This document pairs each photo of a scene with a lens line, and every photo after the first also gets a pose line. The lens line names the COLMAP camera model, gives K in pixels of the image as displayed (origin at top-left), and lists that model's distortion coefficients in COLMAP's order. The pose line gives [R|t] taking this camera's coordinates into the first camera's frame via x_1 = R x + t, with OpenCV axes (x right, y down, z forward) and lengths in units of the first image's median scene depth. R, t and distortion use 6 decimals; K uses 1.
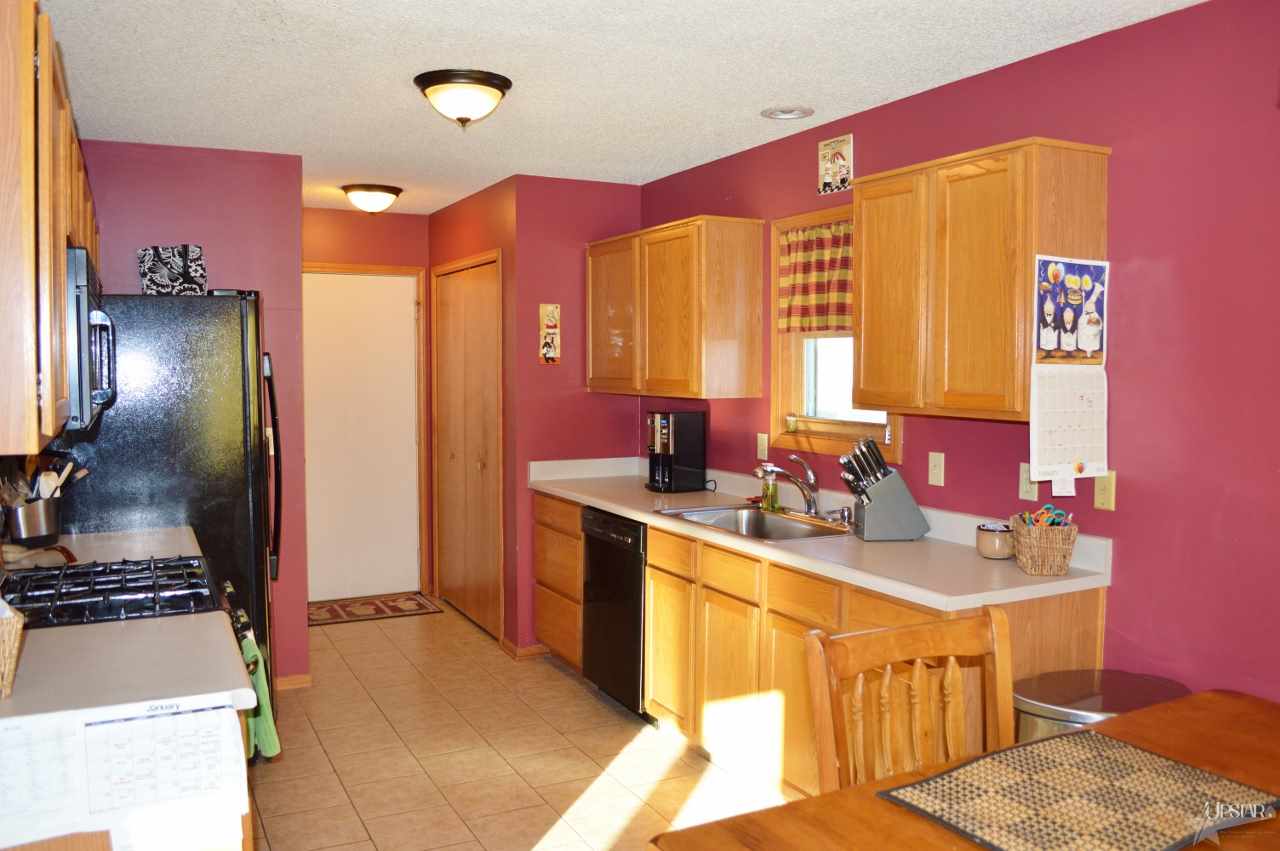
lens RADIAL K [[1022.1, 0, 642.6], [0, 1022.1, 426.1], [0, 0, 1]] dist [-0.080637, 0.007770]
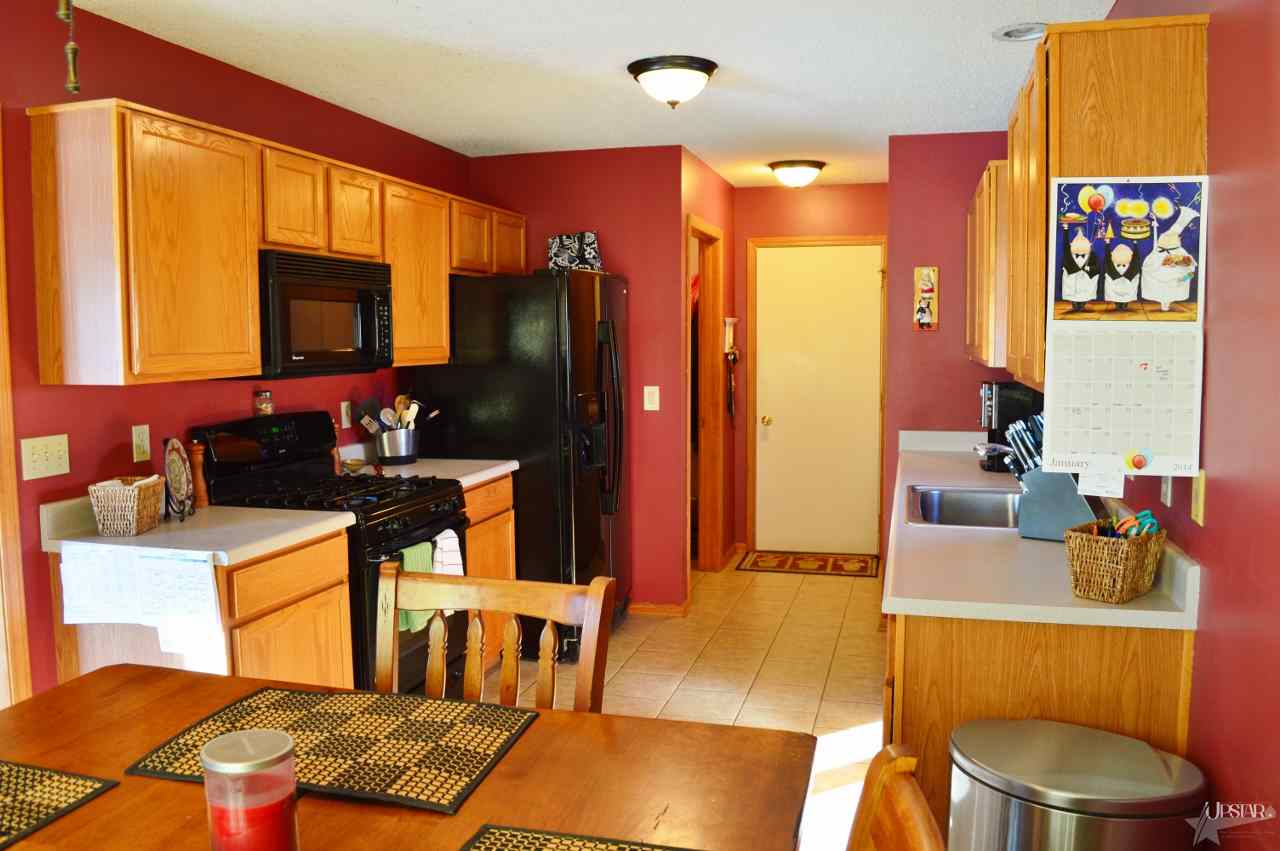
lens RADIAL K [[1022.1, 0, 645.3], [0, 1022.1, 422.4], [0, 0, 1]] dist [-0.080637, 0.007770]
pose [[0.738303, 0.052186, -0.672447, 0.653849], [-0.035795, 0.998629, 0.038199, -0.002078], [0.673518, -0.004132, 0.739159, 0.213228]]
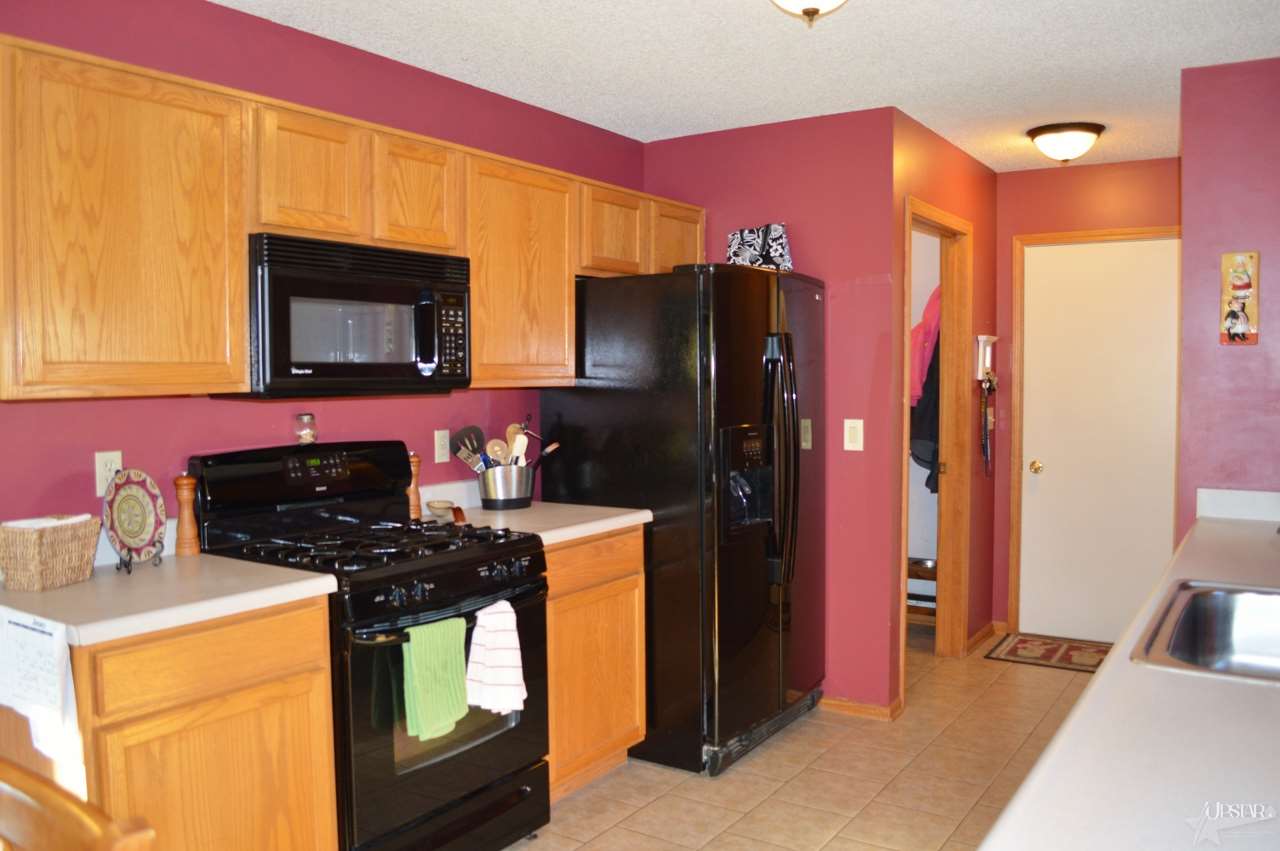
lens RADIAL K [[1022.1, 0, 644.6], [0, 1022.1, 421.1], [0, 0, 1]] dist [-0.080637, 0.007770]
pose [[0.486079, 0.038811, -0.873053, 0.517608], [-0.050395, 0.998596, 0.016334, -0.003208], [0.872461, 0.036058, 0.487352, 0.640102]]
